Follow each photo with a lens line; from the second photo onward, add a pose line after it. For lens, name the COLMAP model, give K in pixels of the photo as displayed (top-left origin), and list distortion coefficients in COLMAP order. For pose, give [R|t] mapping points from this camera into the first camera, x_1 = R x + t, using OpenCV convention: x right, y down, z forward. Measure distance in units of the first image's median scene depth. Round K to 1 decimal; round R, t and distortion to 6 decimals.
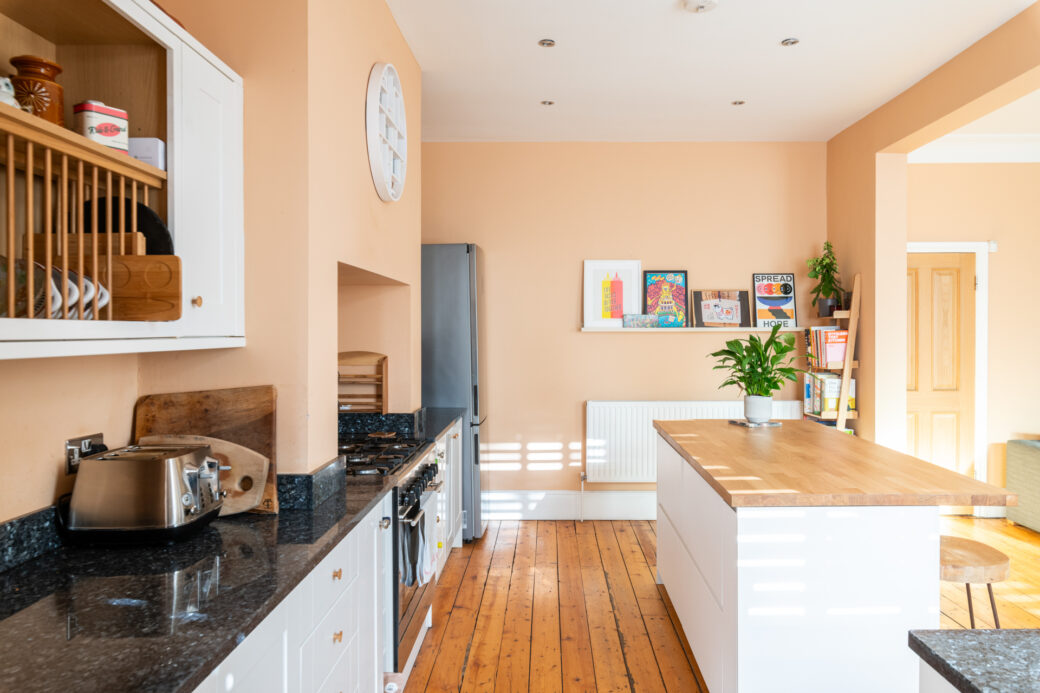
lens RADIAL K [[714.6, 0, 520.0], [0, 714.6, 346.5], [0, 0, 1]] dist [-0.049612, 0.000089]
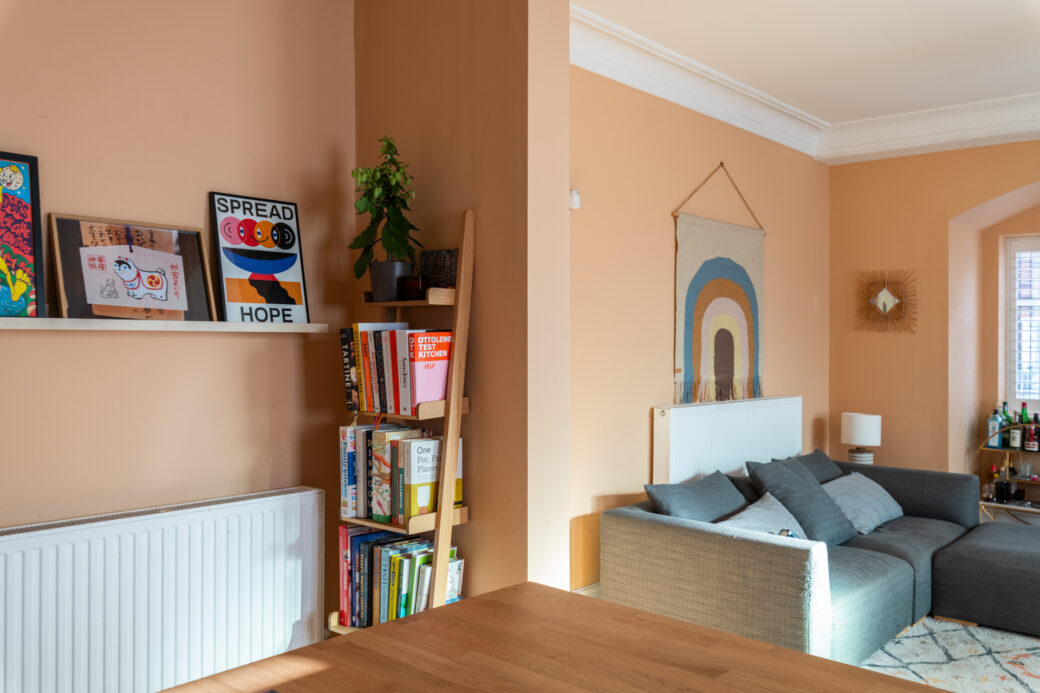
lens RADIAL K [[880.5, 0, 541.0], [0, 880.5, 342.7], [0, 0, 1]] dist [0.004253, 0.001194]
pose [[0.626716, 0.004506, 0.779234, 0.050941], [0.005077, 0.999938, -0.009865, -0.008975], [-0.779231, 0.010139, 0.626655, 0.536909]]
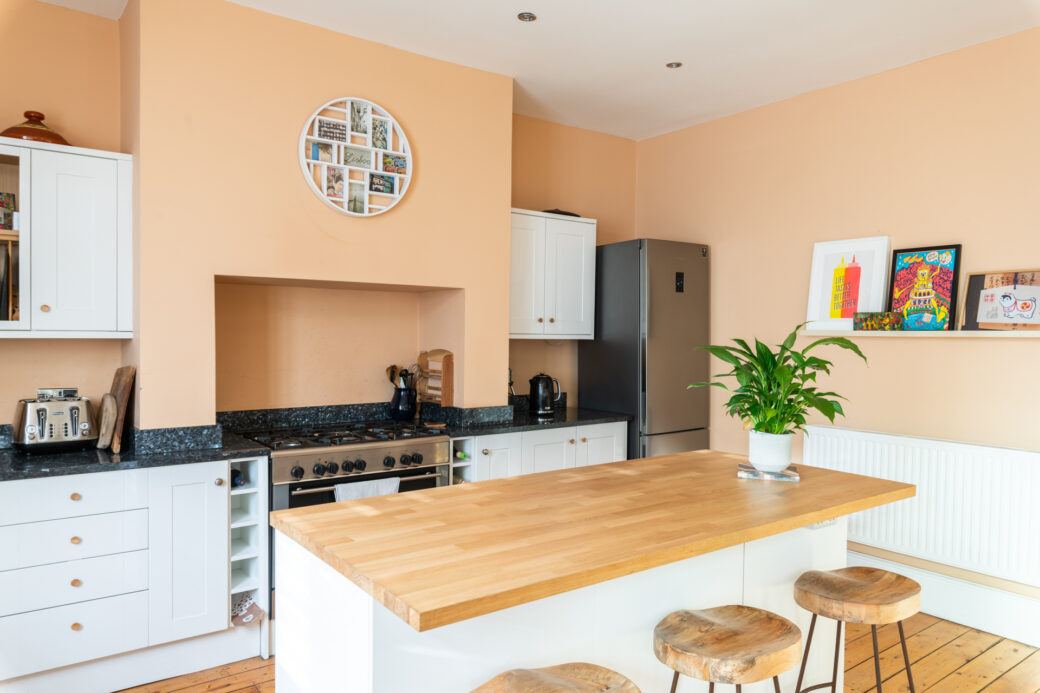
lens RADIAL K [[693.8, 0, 520.0], [0, 693.8, 346.5], [0, 0, 1]] dist [-0.022889, 0.000025]
pose [[0.622138, 0.021318, -0.782618, 0.485736], [-0.027156, 0.999615, 0.005641, -0.004828], [0.782437, 0.017743, 0.622477, 0.291379]]
